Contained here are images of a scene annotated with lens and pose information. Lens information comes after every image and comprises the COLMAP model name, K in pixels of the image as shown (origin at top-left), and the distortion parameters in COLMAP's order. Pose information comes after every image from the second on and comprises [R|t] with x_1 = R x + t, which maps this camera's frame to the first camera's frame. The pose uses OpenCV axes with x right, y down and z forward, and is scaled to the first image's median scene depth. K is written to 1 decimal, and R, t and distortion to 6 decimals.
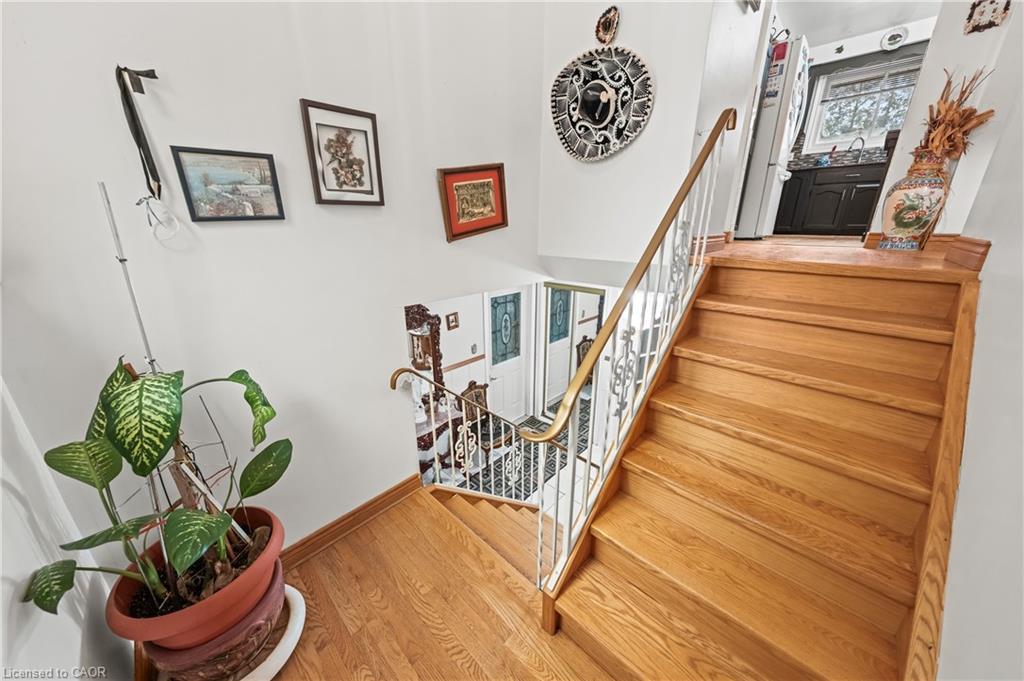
lens RADIAL K [[350.0, 0, 513.4], [0, 350.0, 341.4], [0, 0, 1]] dist [-0.000194, -0.000088]
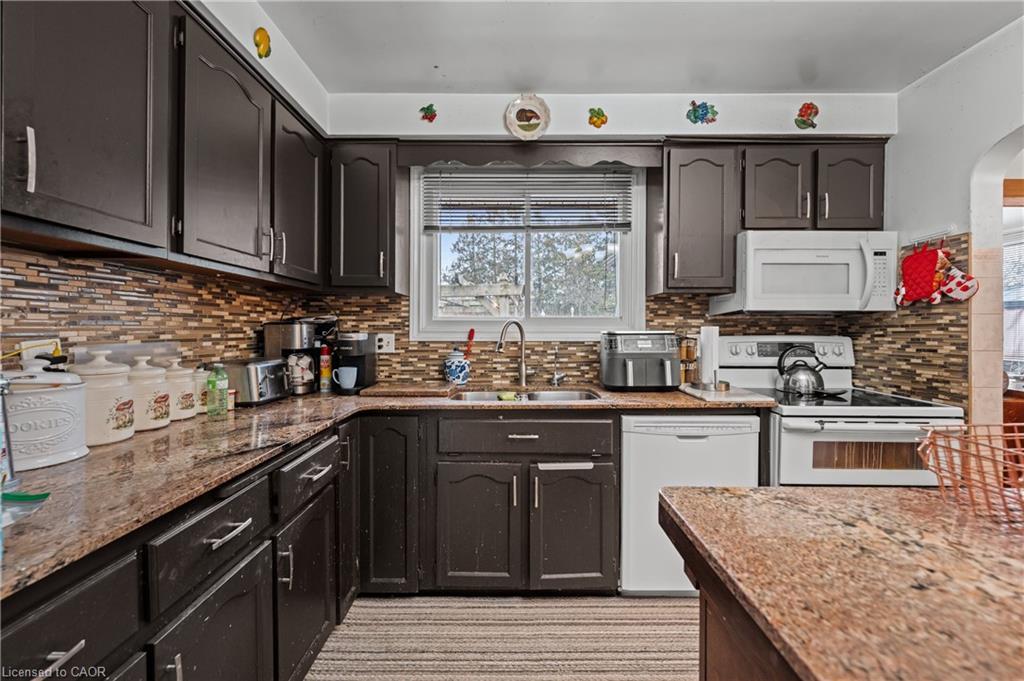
lens RADIAL K [[401.9, 0, 514.6], [0, 401.9, 331.2], [0, 0, 1]] dist [0.000727, -0.000194]
pose [[0.730966, -0.000879, 0.682414, 0.655852], [0.214630, 0.949548, -0.228677, -0.452161], [-0.647783, 0.313621, 0.694276, 0.661146]]
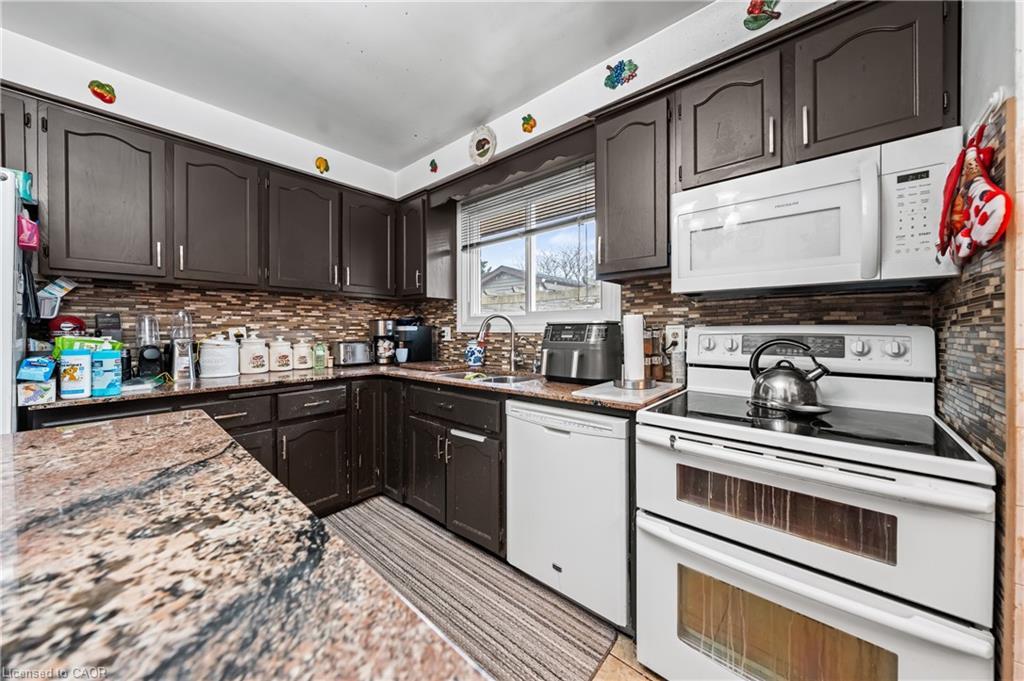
lens RADIAL K [[358.2, 0, 522.1], [0, 358.2, 330.7], [0, 0, 1]] dist [0.000297, 0.000007]
pose [[0.998946, -0.001318, 0.045892, 0.980548], [0.015658, 0.949437, -0.313568, -0.394439], [-0.043158, 0.313956, 0.948456, 0.518072]]
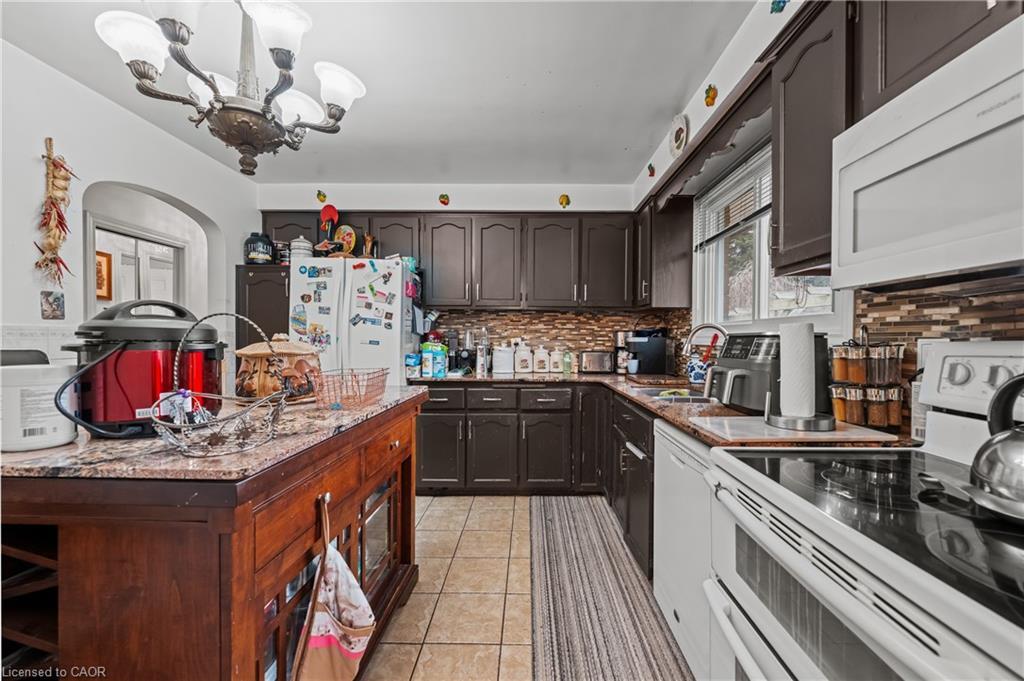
lens RADIAL K [[398.0, 0, 520.6], [0, 398.0, 343.9], [0, 0, 1]] dist [-0.001854, -0.000294]
pose [[0.667712, 0.015522, -0.744258, 1.168840], [-0.243537, 0.949322, -0.198690, -0.403224], [0.703456, 0.313922, 0.637654, 0.536797]]
